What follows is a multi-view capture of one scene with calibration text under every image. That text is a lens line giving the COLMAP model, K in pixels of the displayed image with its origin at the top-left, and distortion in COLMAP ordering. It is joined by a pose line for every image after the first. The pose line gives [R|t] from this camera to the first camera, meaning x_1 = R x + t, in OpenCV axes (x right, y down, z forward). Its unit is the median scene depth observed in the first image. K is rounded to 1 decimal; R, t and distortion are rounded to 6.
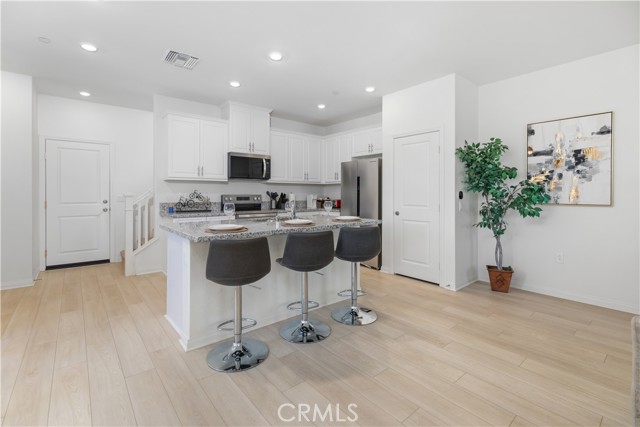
lens RADIAL K [[293.2, 0, 314.7], [0, 293.2, 196.7], [0, 0, 1]] dist [0.001910, 0.000043]
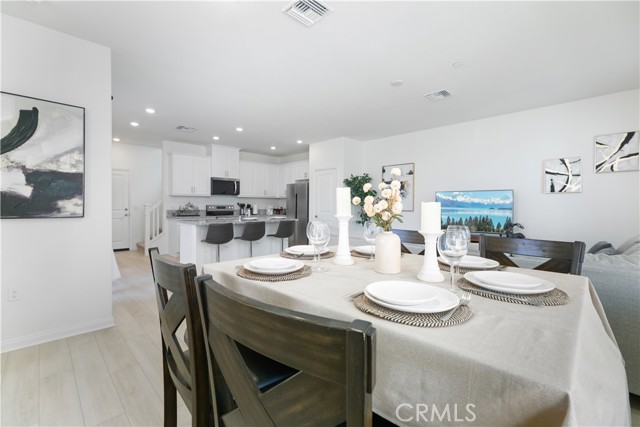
lens RADIAL K [[293.2, 0, 322.3], [0, 293.2, 209.2], [0, 0, 1]] dist [0.001910, 0.000043]
pose [[0.995972, 0.001718, 0.089646, 0.145065], [-0.002226, 0.999982, 0.005565, 0.005729], [-0.089634, -0.005743, 0.995958, -0.573234]]
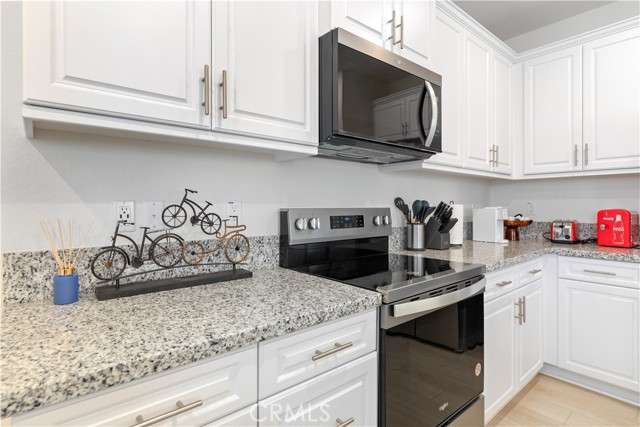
lens RADIAL K [[333.1, 0, 318.7], [0, 333.1, 211.8], [0, 0, 1]] dist [0.002047, 0.000312]
pose [[0.999565, -0.007313, 0.028561, -0.294768], [0.007232, 0.999970, 0.002923, -0.004681], [-0.028581, -0.002715, 0.999588, 0.696922]]
